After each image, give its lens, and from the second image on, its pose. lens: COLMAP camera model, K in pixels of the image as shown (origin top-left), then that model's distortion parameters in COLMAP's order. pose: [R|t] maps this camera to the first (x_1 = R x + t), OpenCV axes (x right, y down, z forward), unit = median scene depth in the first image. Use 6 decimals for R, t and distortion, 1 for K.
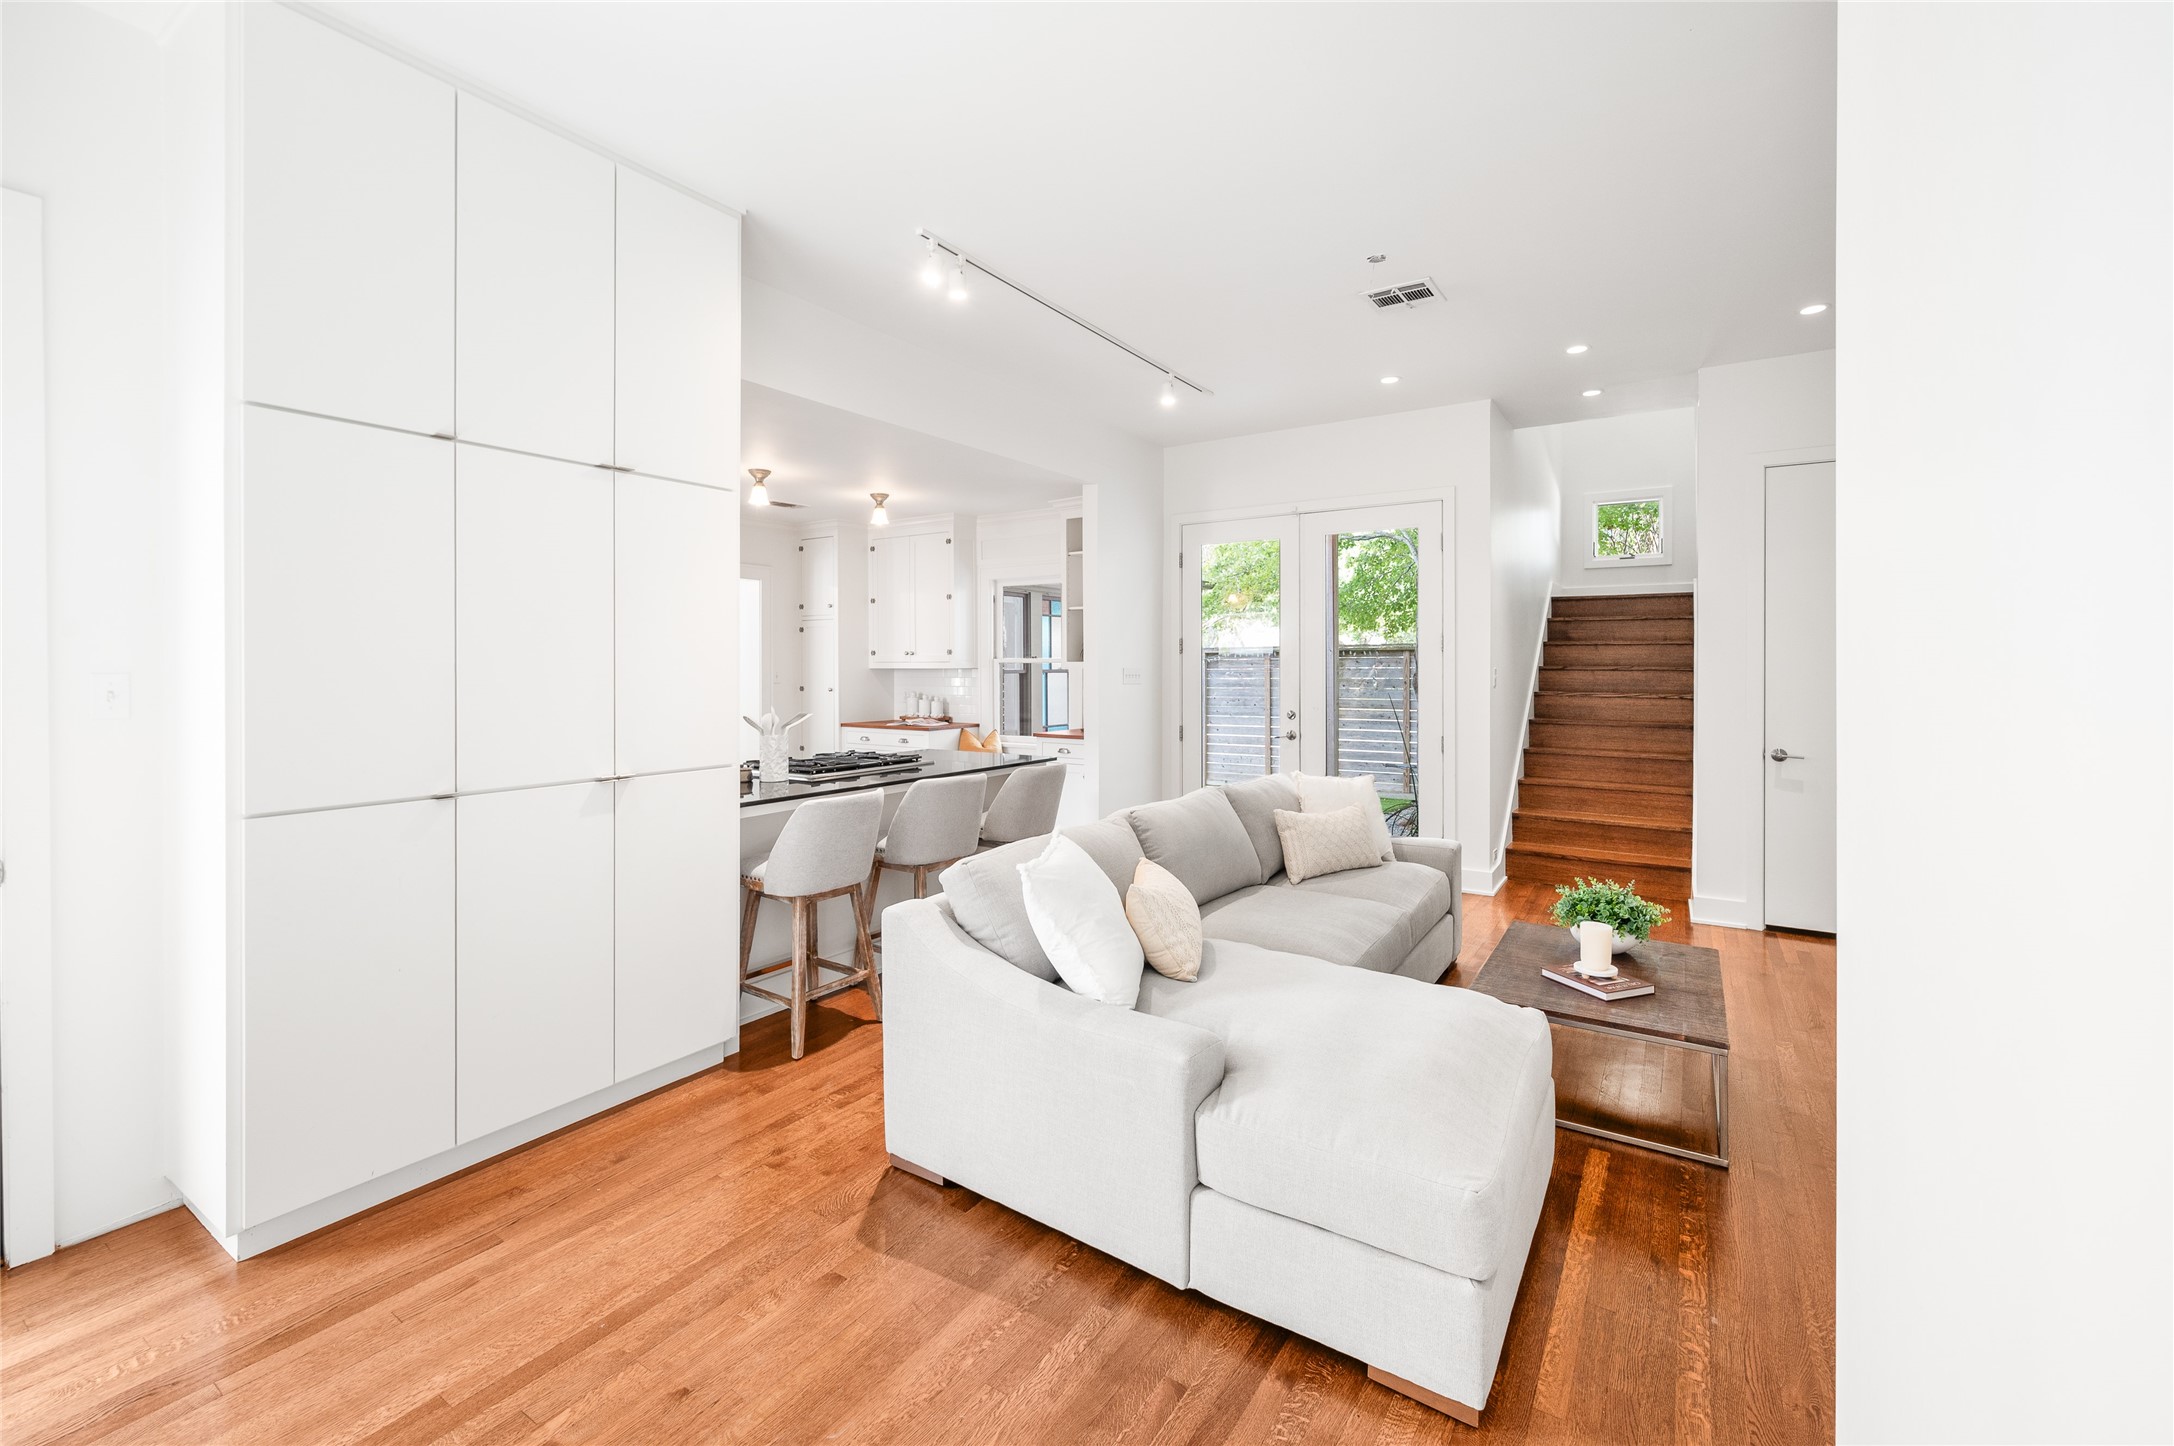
lens RADIAL K [[922.9, 0, 1102.6], [0, 922.9, 661.1], [0, 0, 1]] dist [-0.001832, 0.000450]
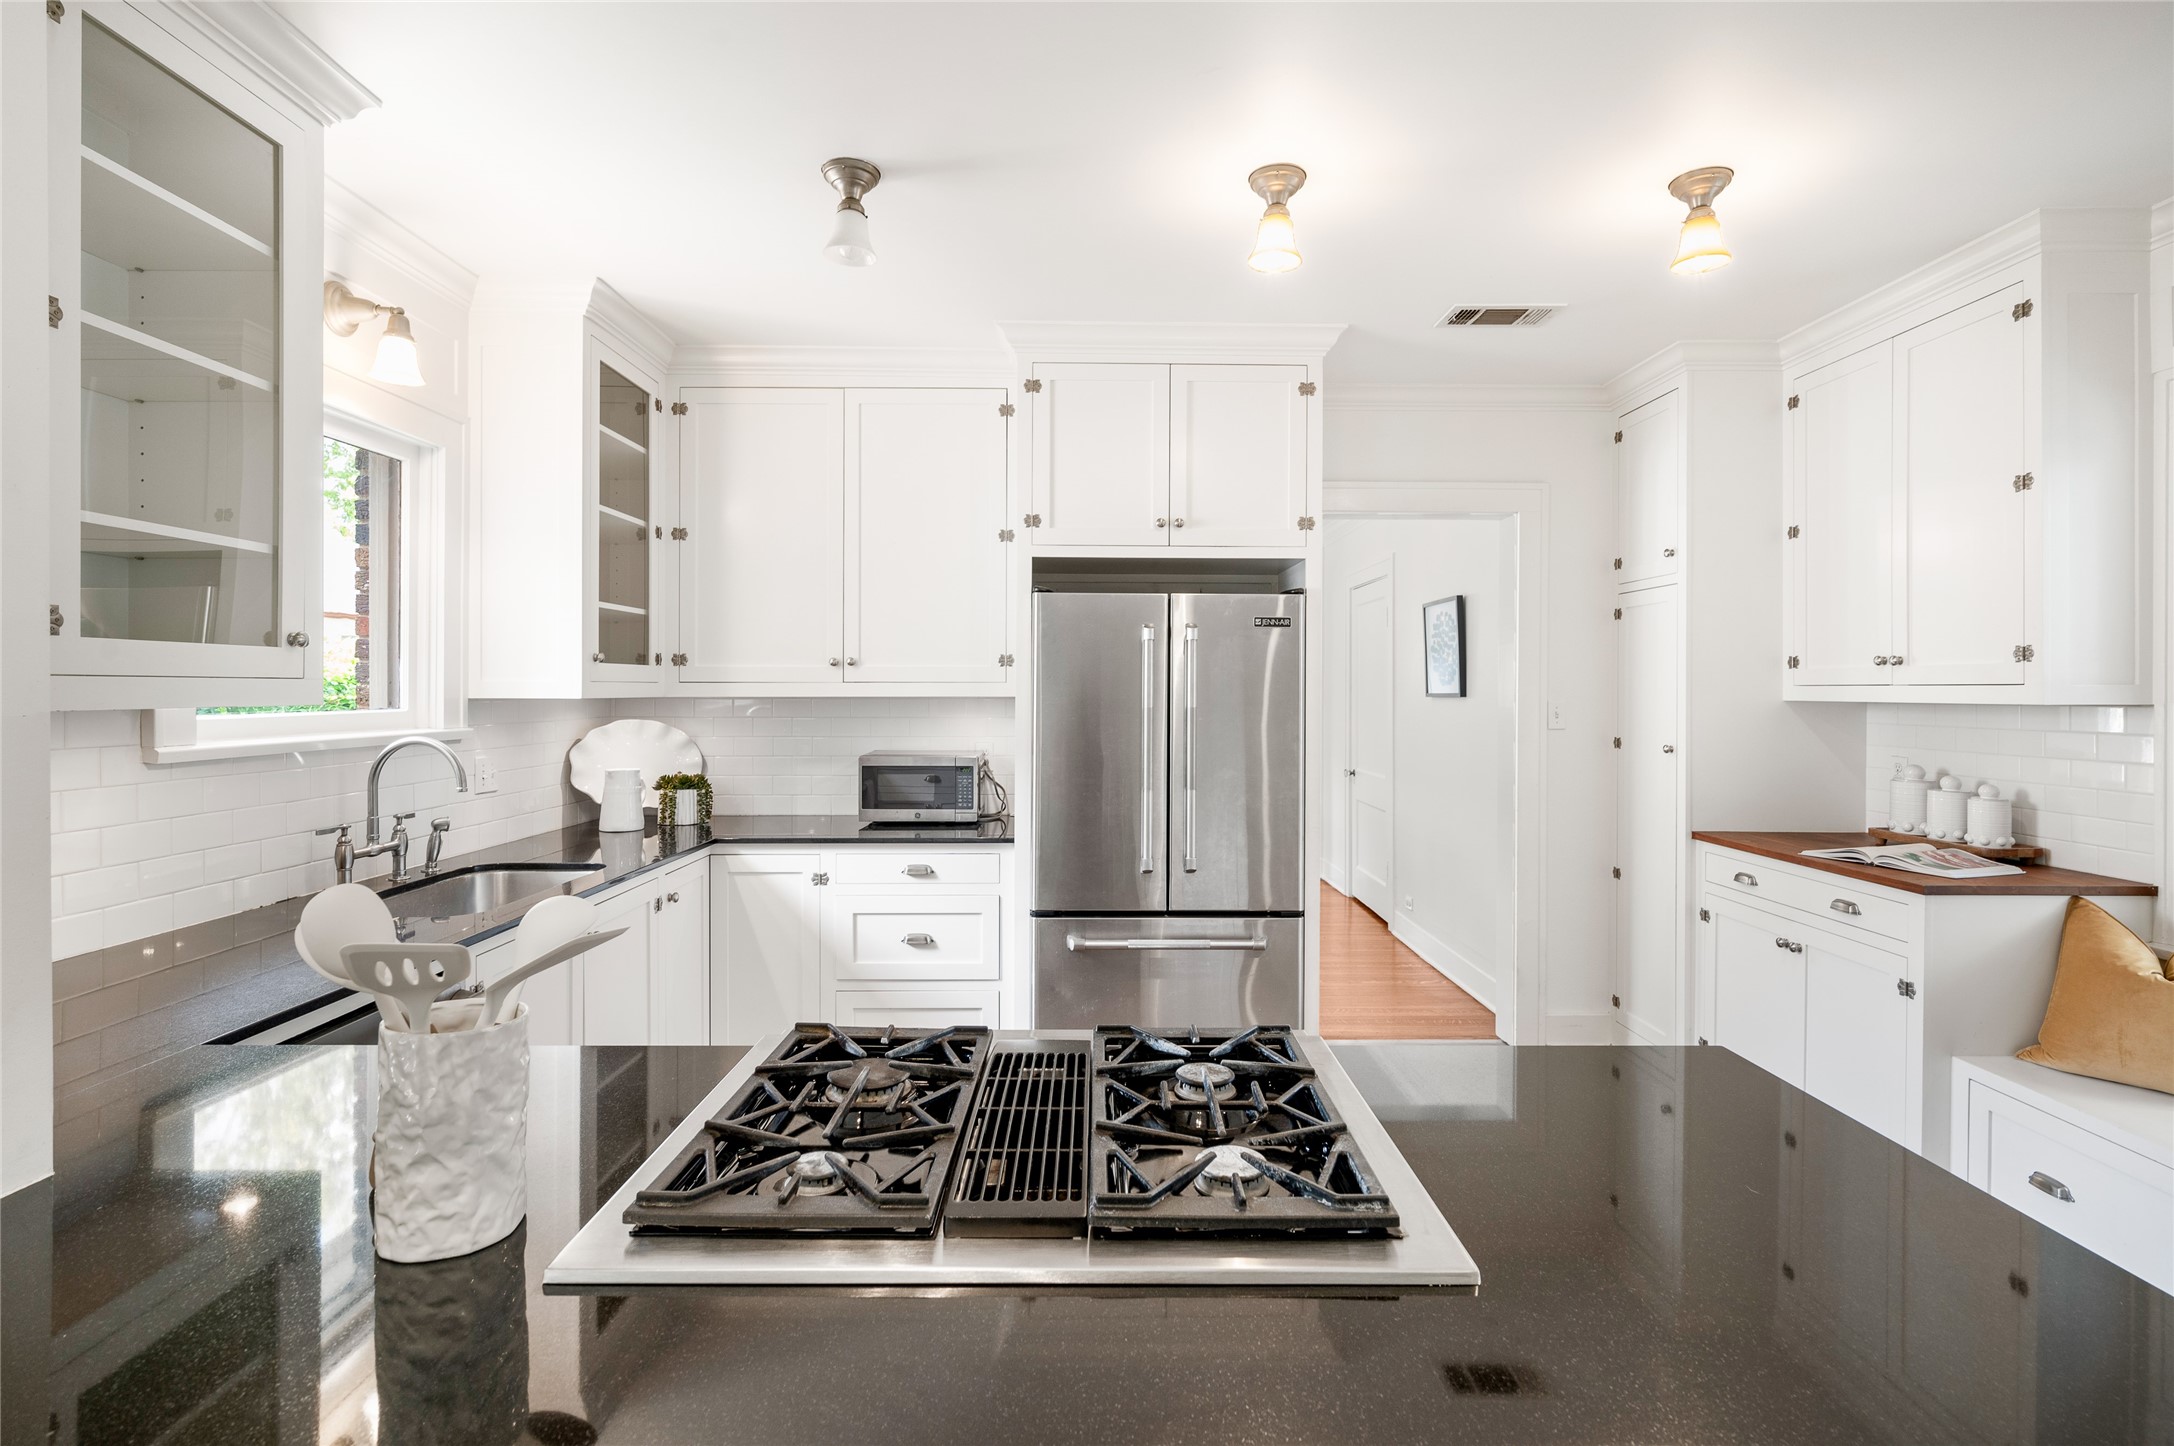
lens RADIAL K [[1034.5, 0, 1103.2], [0, 1034.5, 690.8], [0, 0, 1]] dist [0.000850, -0.000409]
pose [[0.554076, 0.006902, -0.832438, -0.042866], [-0.002517, 0.999975, 0.006615, 0.001487], [0.832463, -0.001570, 0.554079, 0.532443]]
